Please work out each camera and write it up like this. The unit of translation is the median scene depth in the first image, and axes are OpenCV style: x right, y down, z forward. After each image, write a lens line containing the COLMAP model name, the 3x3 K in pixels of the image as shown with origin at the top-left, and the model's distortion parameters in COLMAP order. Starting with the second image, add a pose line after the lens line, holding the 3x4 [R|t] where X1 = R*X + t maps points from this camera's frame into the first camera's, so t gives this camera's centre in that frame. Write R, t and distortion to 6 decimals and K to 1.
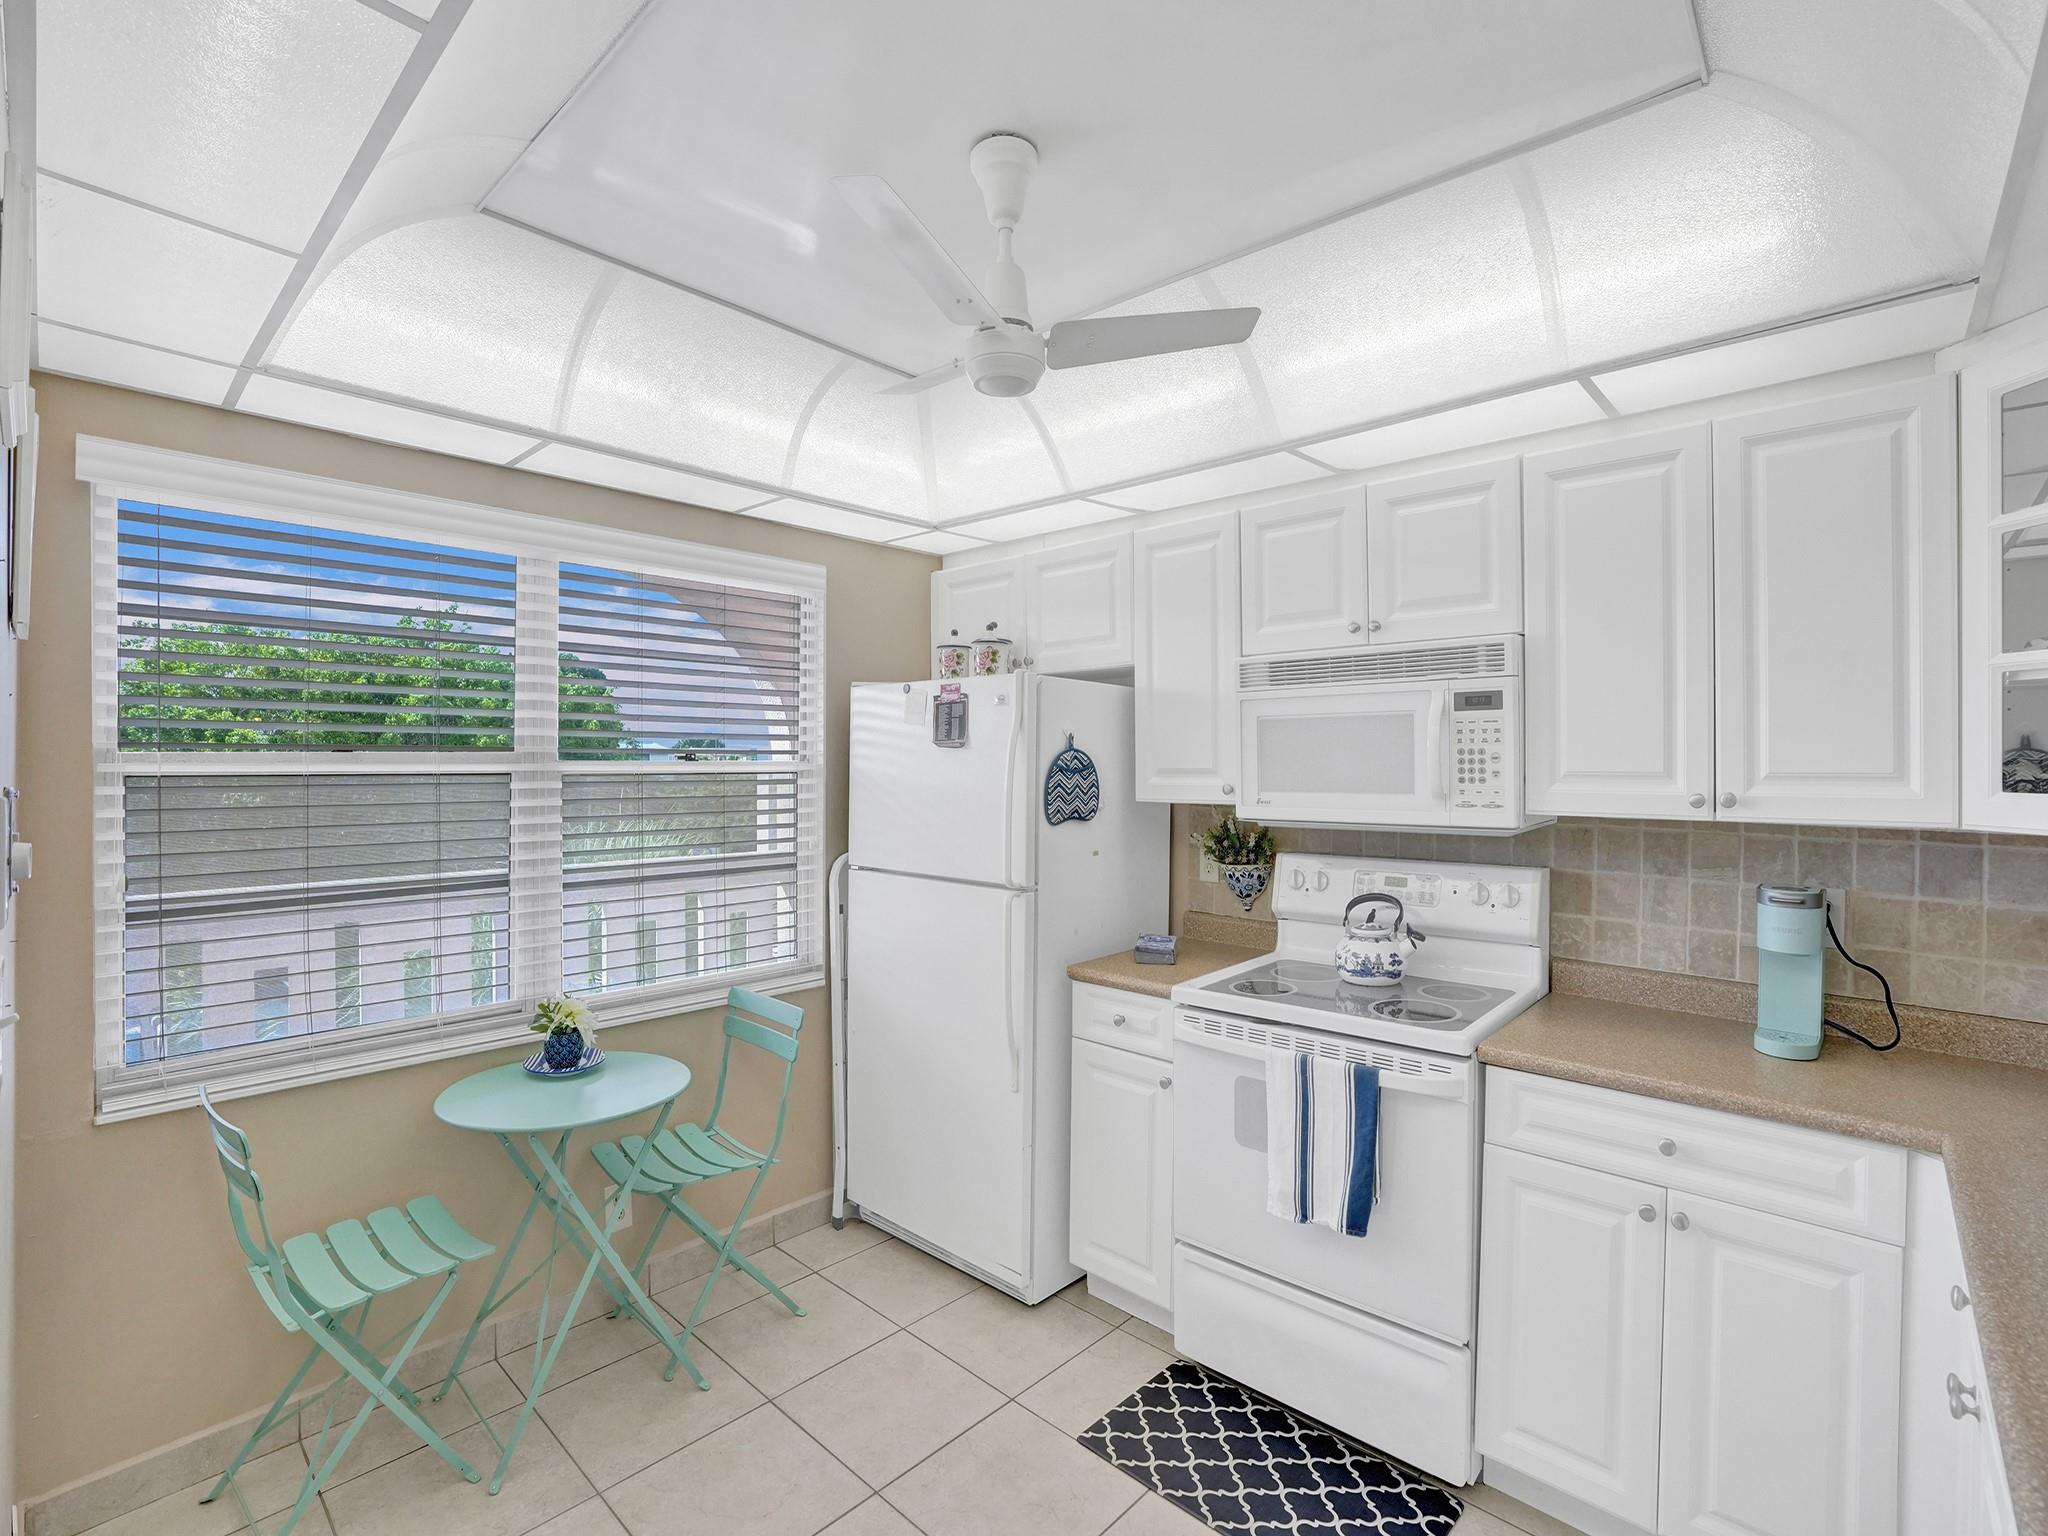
lens RADIAL K [[975.5, 0, 1074.3], [0, 975.5, 760.6], [0, 0, 1]] dist [-0.062984, 0.024304]
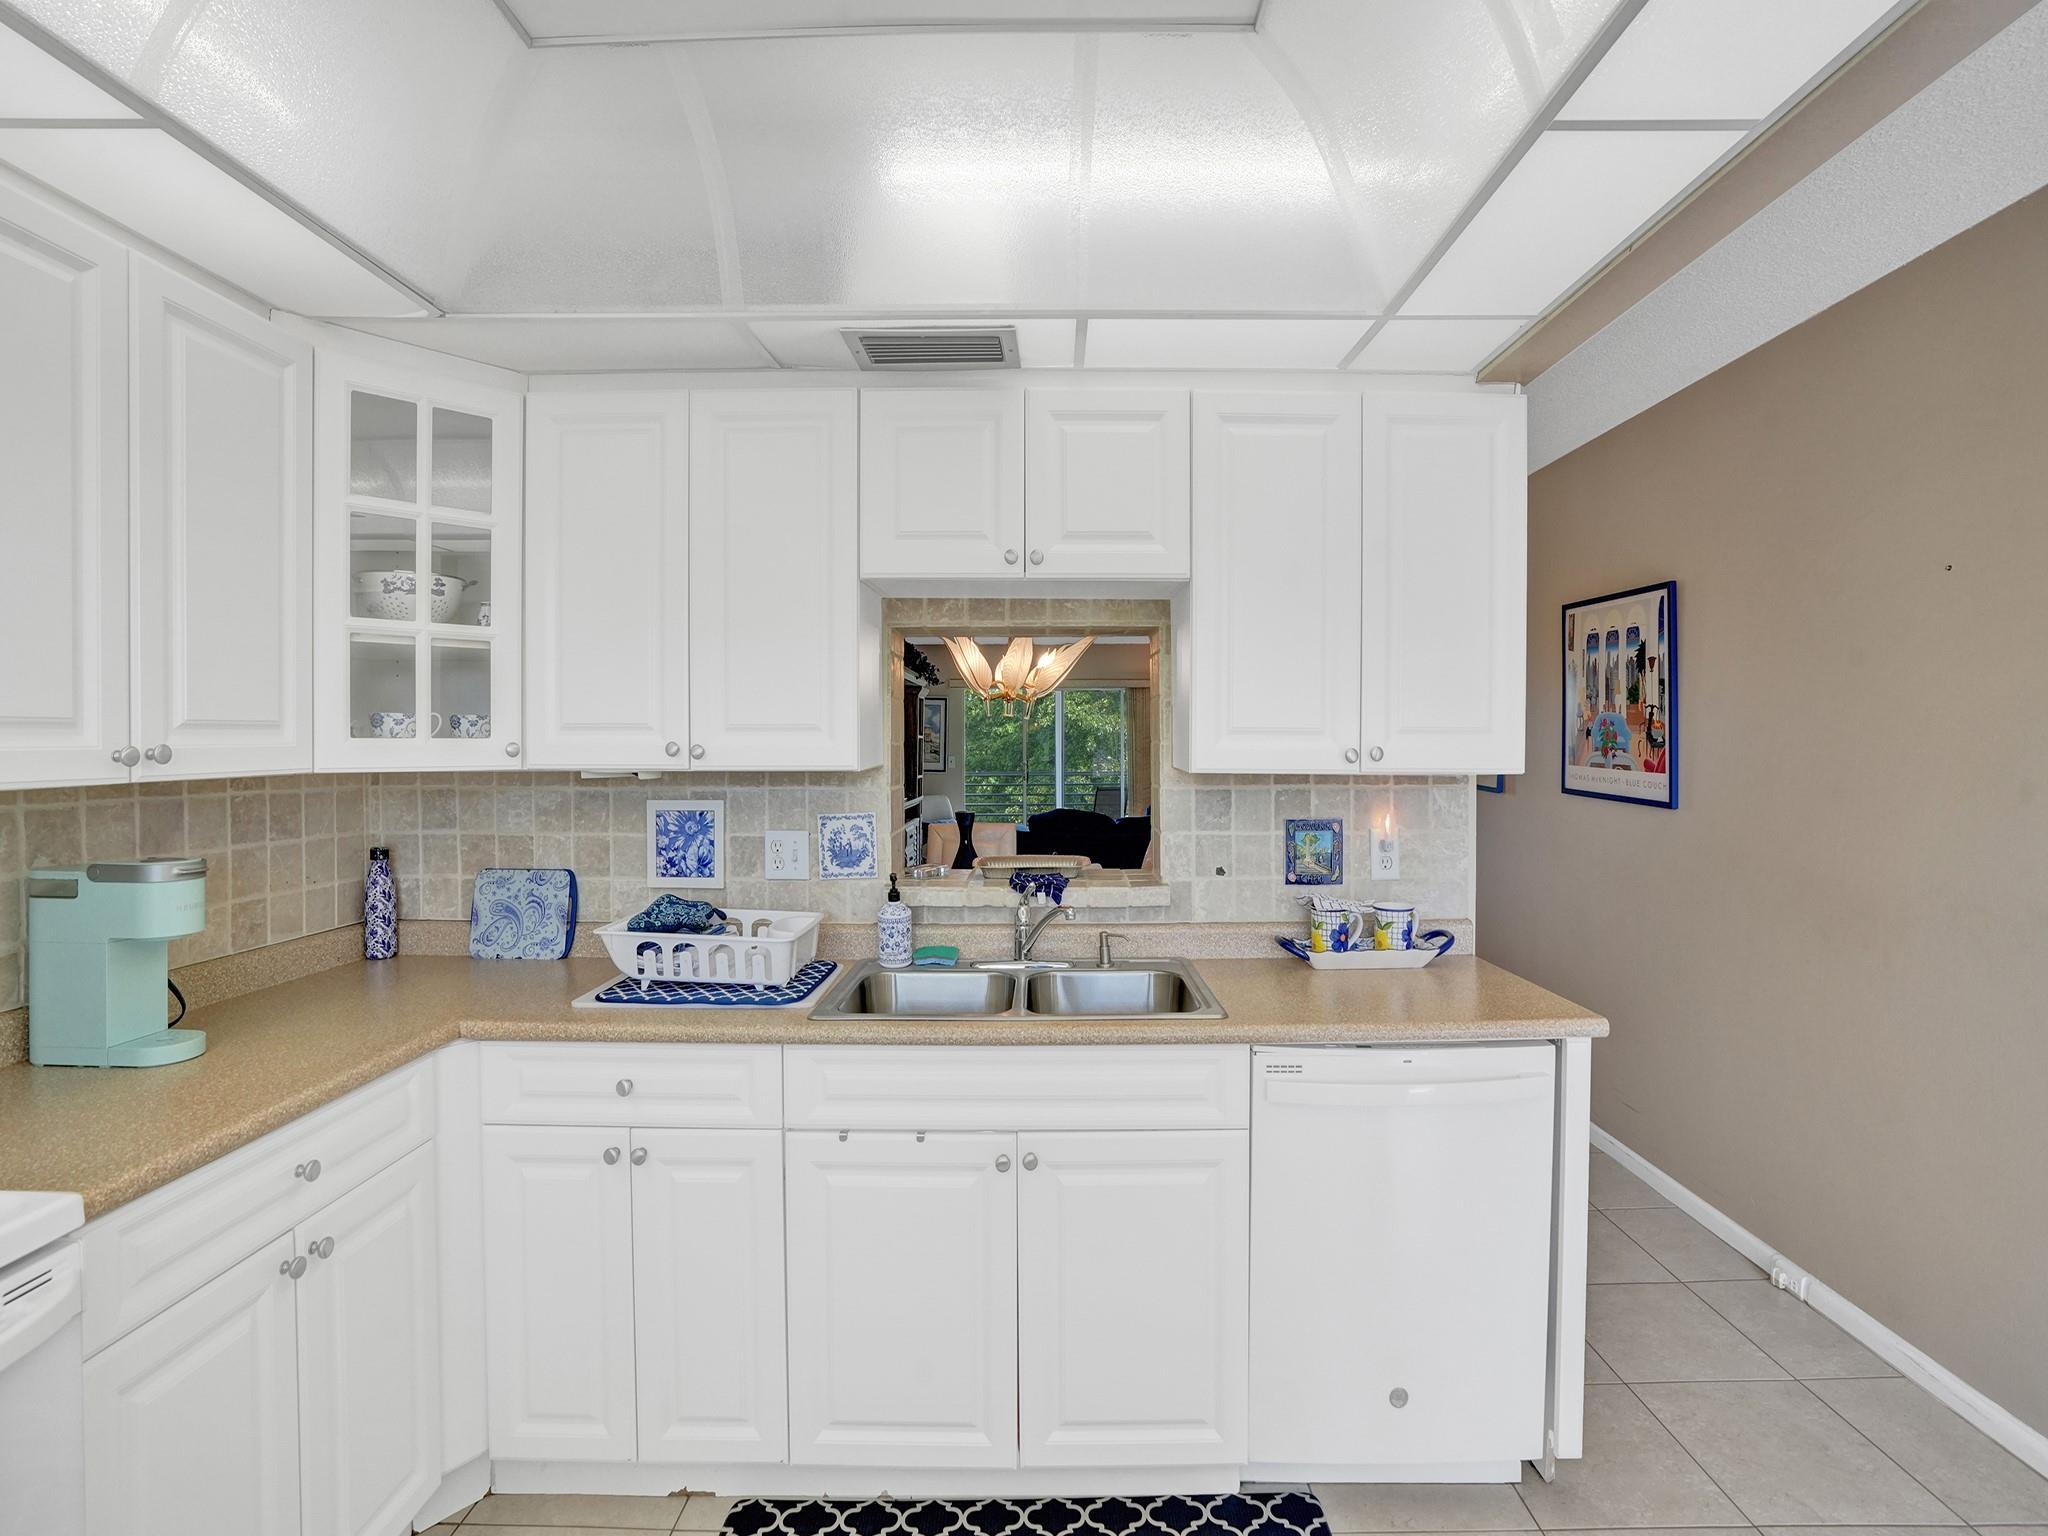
lens RADIAL K [[1007.9, 0, 1029.6], [0, 1007.9, 748.7], [0, 0, 1]] dist [-0.042621, 0.000410]
pose [[-0.644412, -0.011555, 0.764591, -0.321422], [-0.002603, 0.999913, 0.012918, 0.020369], [-0.764674, 0.006334, -0.644386, 0.799188]]
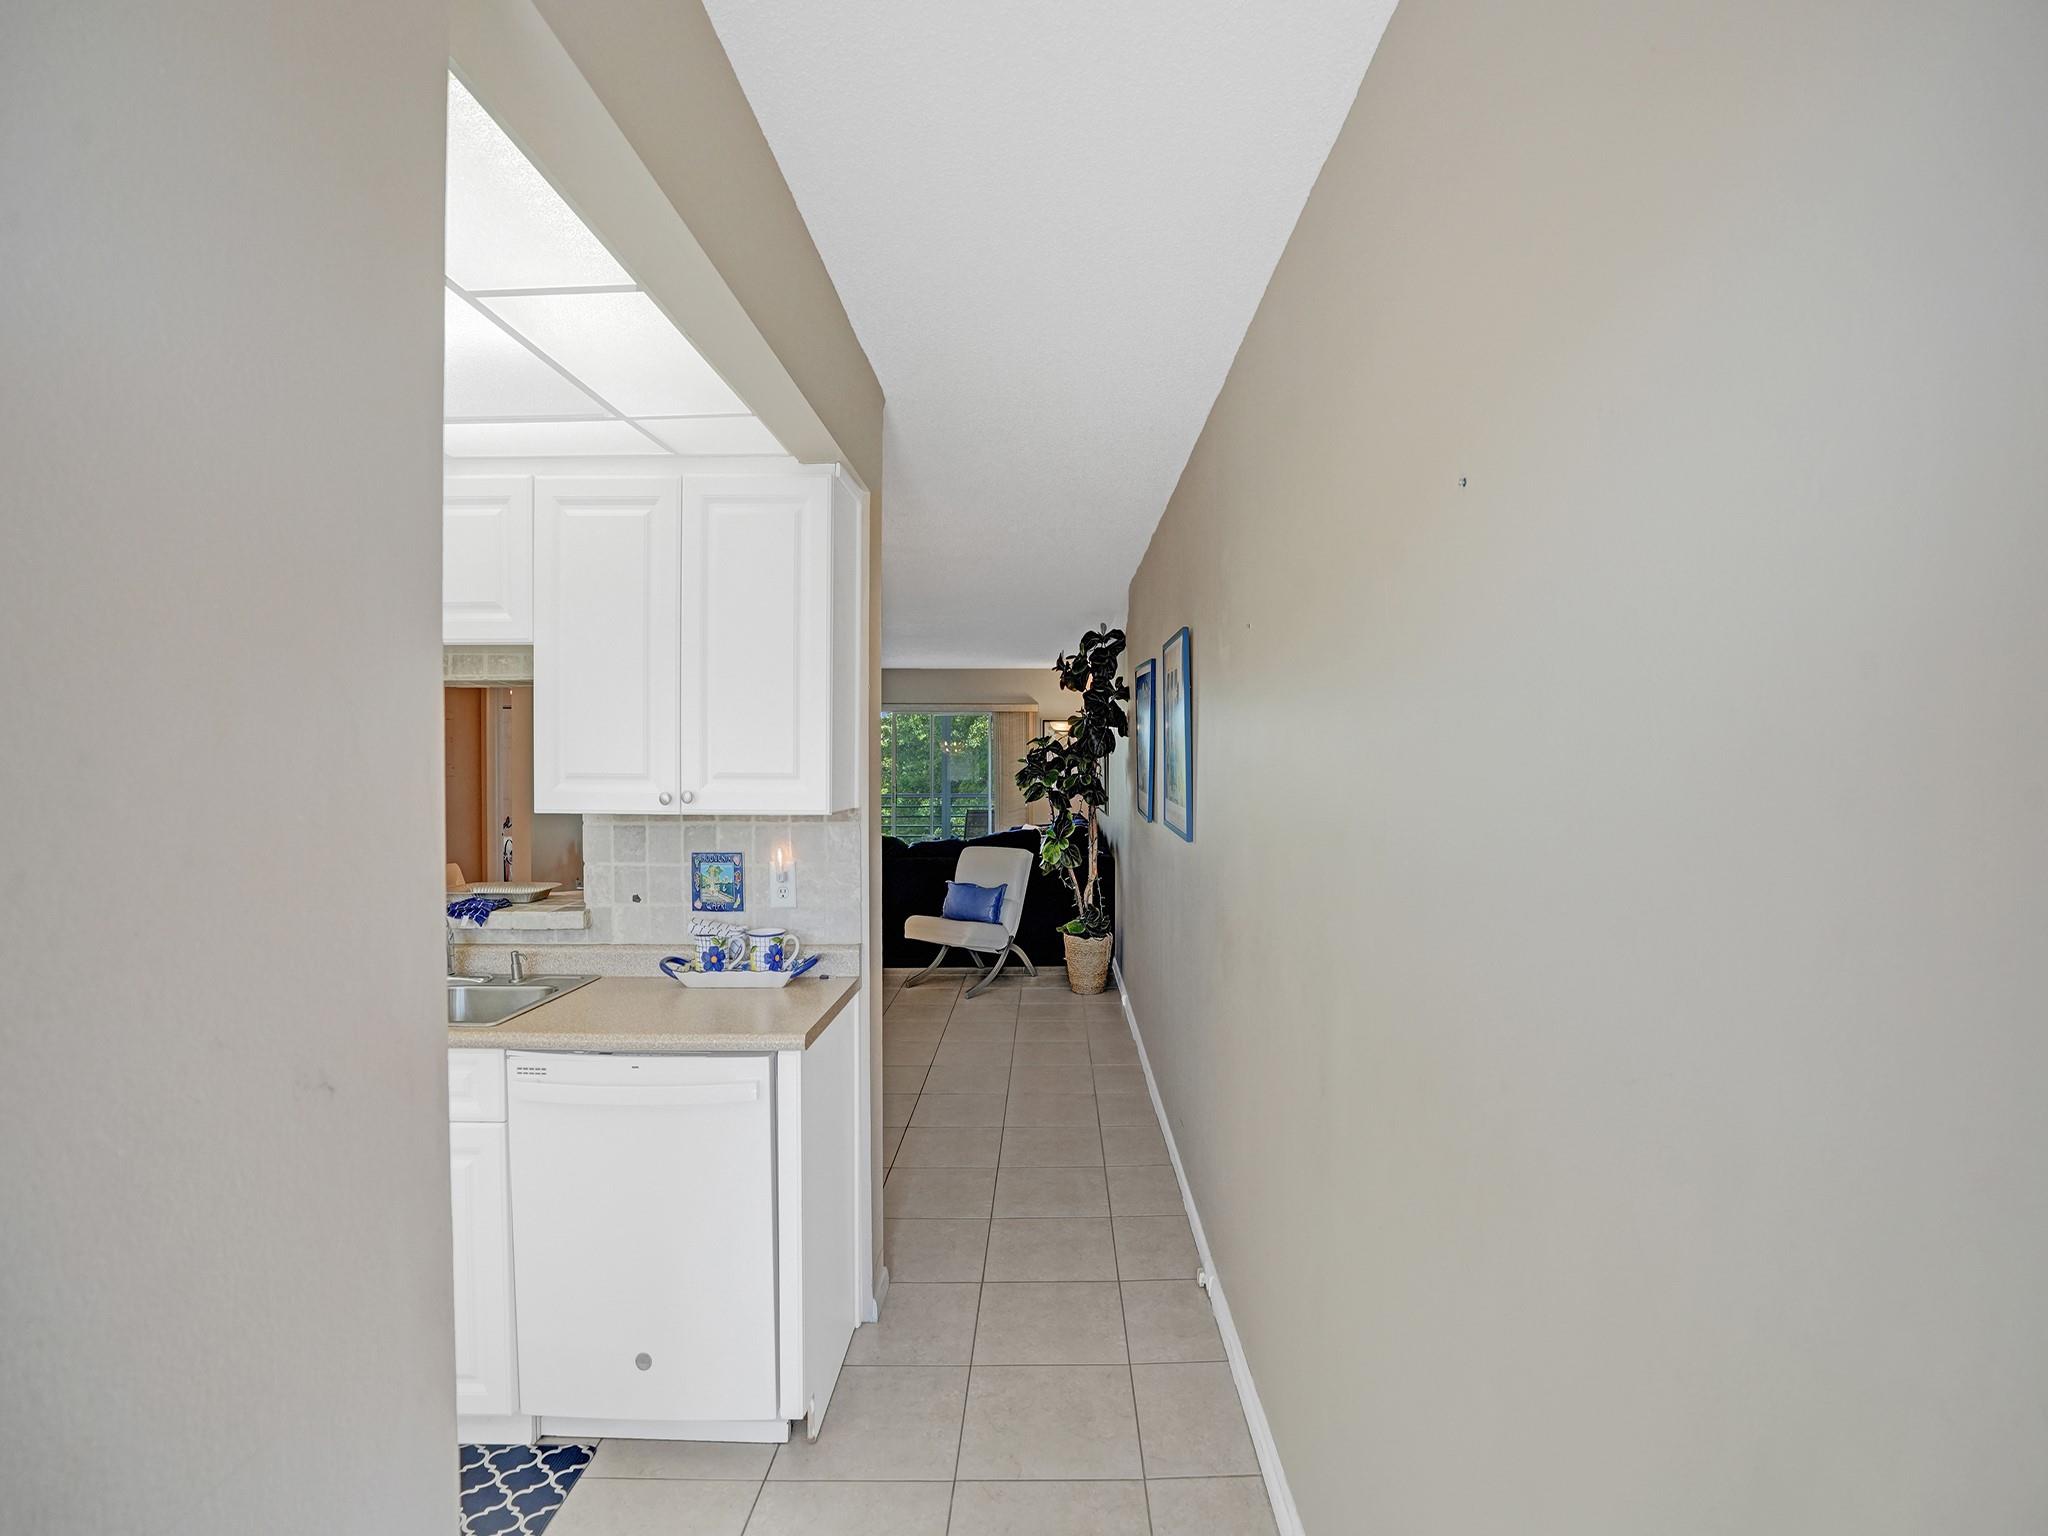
lens RADIAL K [[996.0, 0, 1029.3], [0, 996.0, 770.4], [0, 0, 1]] dist [-0.063234, 0.020530]
pose [[-0.647917, -0.013903, 0.761584, -0.834442], [-0.003864, 0.999881, 0.014966, -0.008174], [-0.761701, 0.006754, -0.647894, 0.355603]]
